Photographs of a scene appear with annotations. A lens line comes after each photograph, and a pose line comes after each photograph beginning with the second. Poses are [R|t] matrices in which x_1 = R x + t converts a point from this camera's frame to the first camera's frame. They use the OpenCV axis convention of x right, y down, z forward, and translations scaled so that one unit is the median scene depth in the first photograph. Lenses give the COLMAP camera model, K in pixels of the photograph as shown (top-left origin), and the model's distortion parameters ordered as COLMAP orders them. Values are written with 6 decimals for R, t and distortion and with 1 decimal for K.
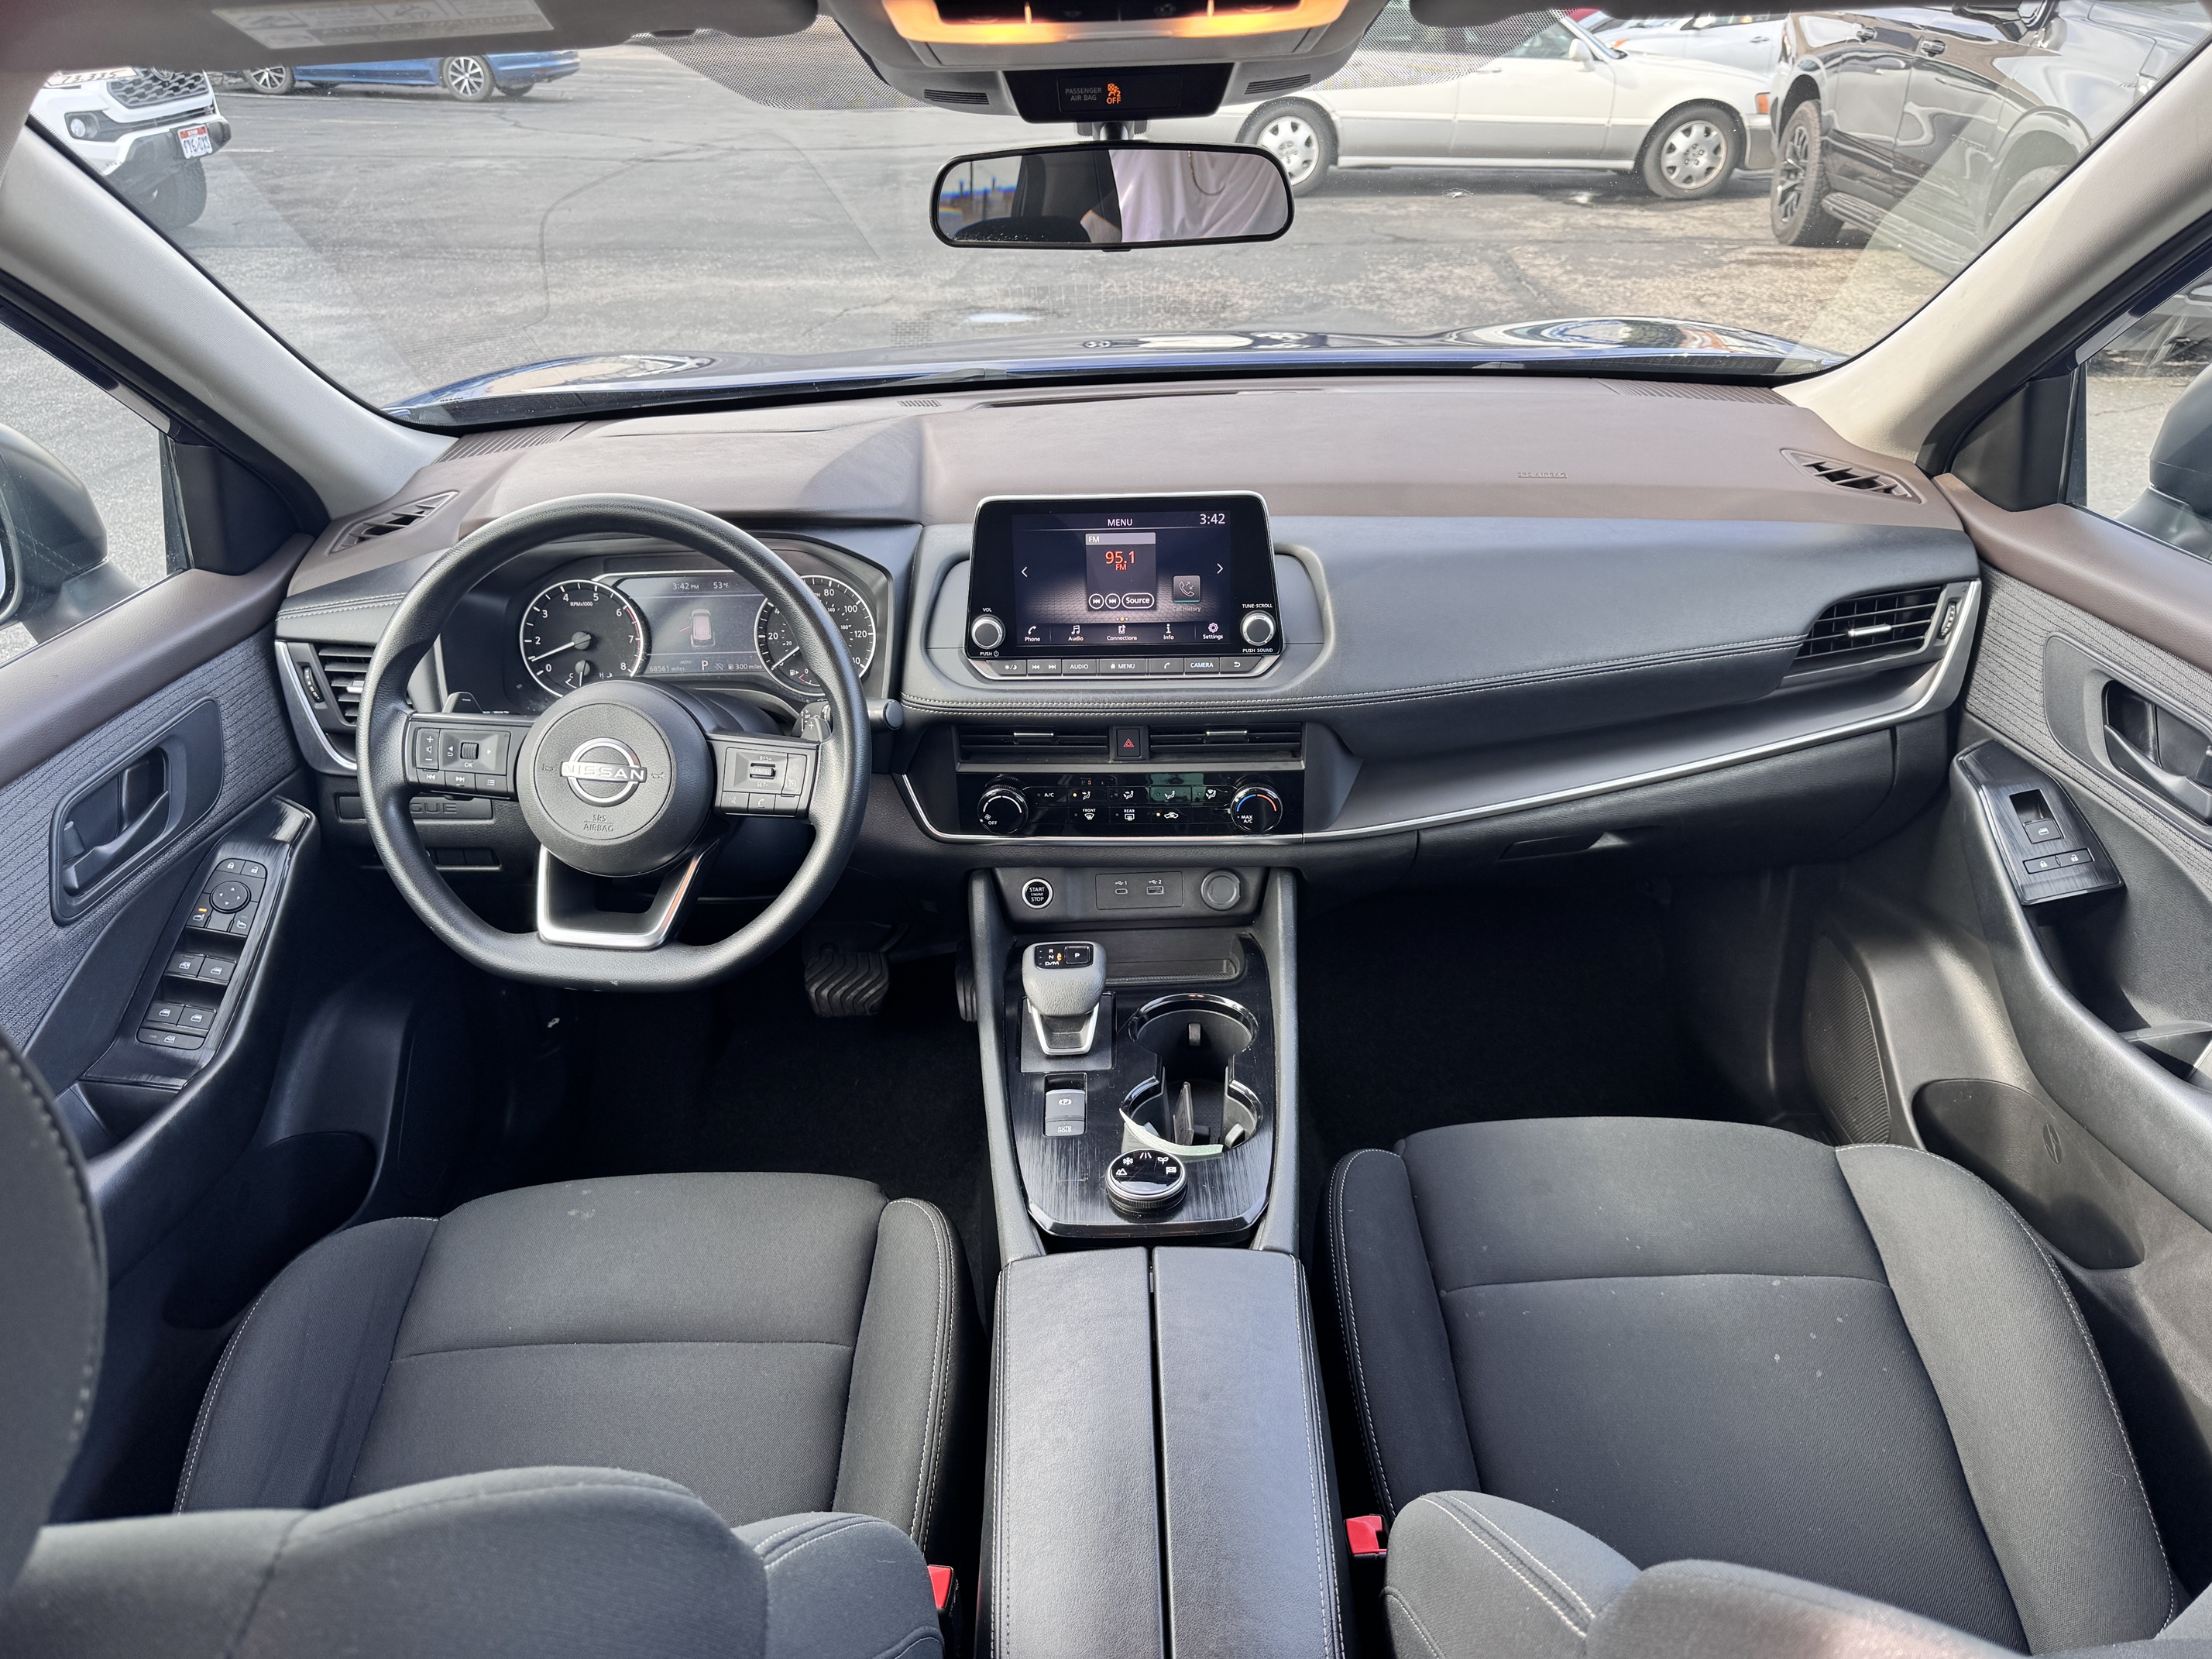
lens RADIAL K [[1531.8, 0, 1106.0], [0, 1531.8, 829.5], [0, 0, 1]] dist [0.101333, -0.025442]
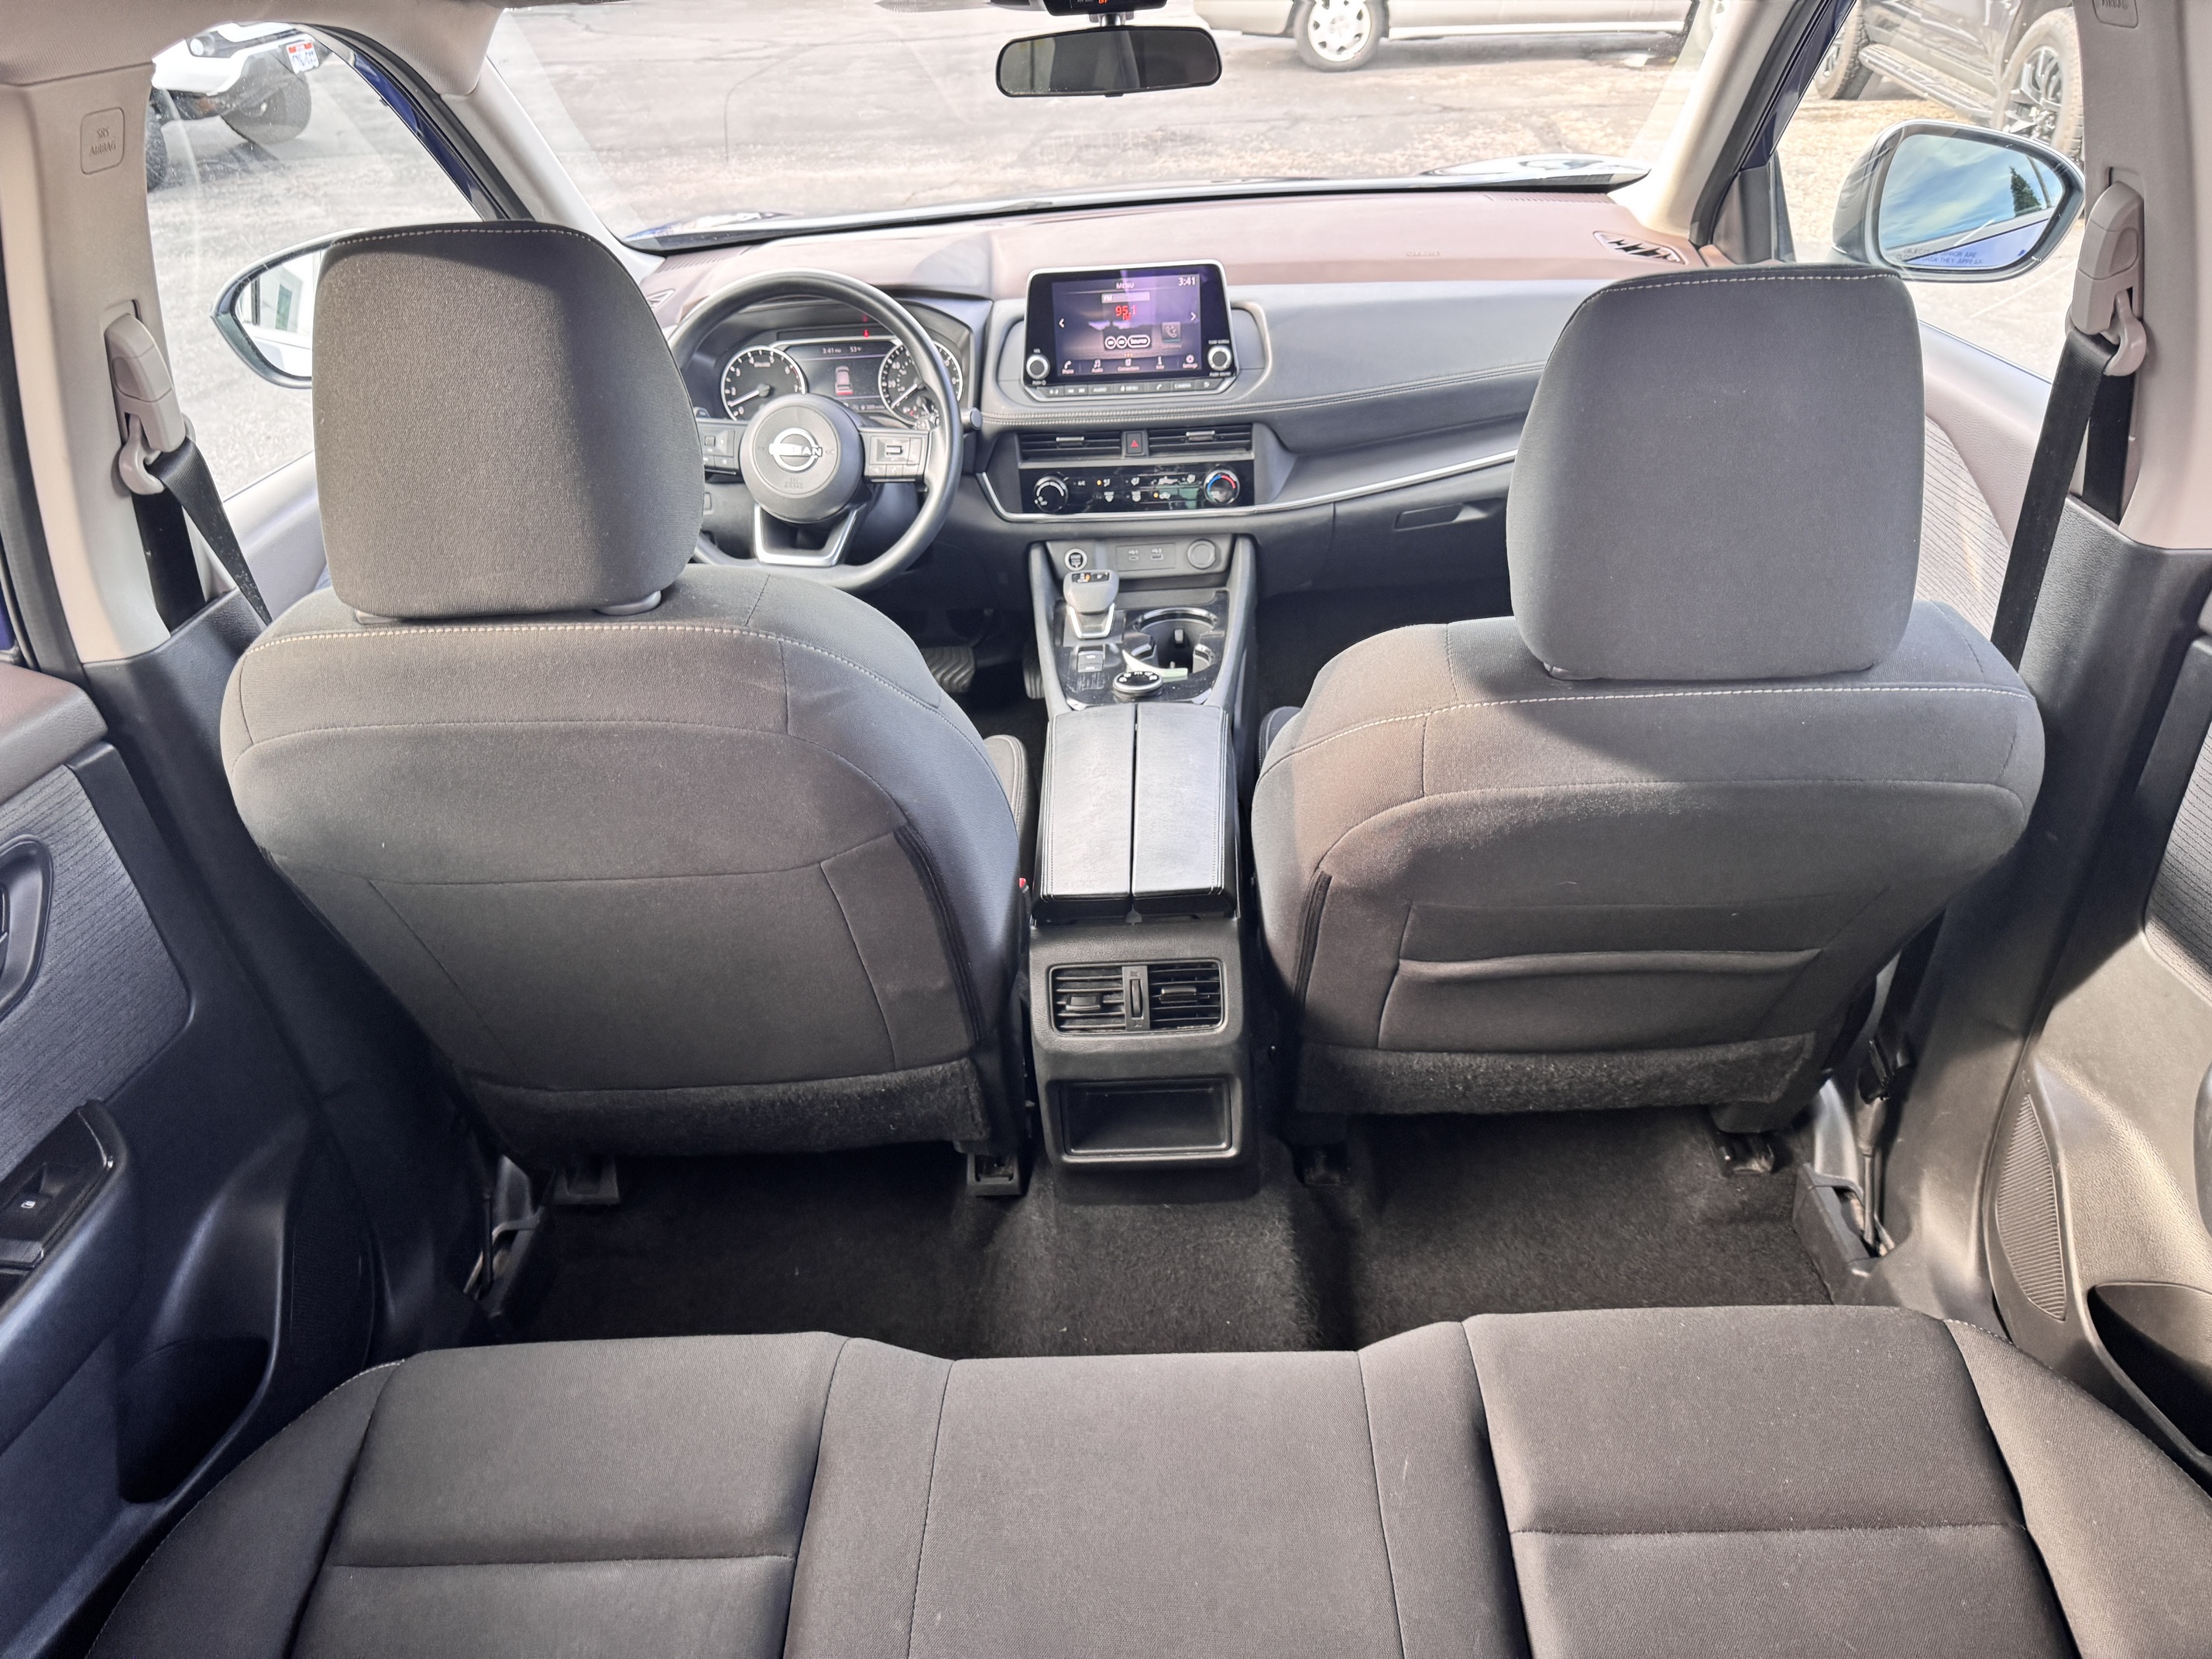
lens RADIAL K [[1658.5, 0, 1106.0], [0, 1658.5, 829.5], [0, 0, 1]] dist [0.099772, -0.000669]
pose [[0.998668, -0.011877, -0.050212, 0.059730], [0.013298, 0.999518, 0.028065, 0.253610], [0.049854, -0.028695, 0.998344, -0.577239]]
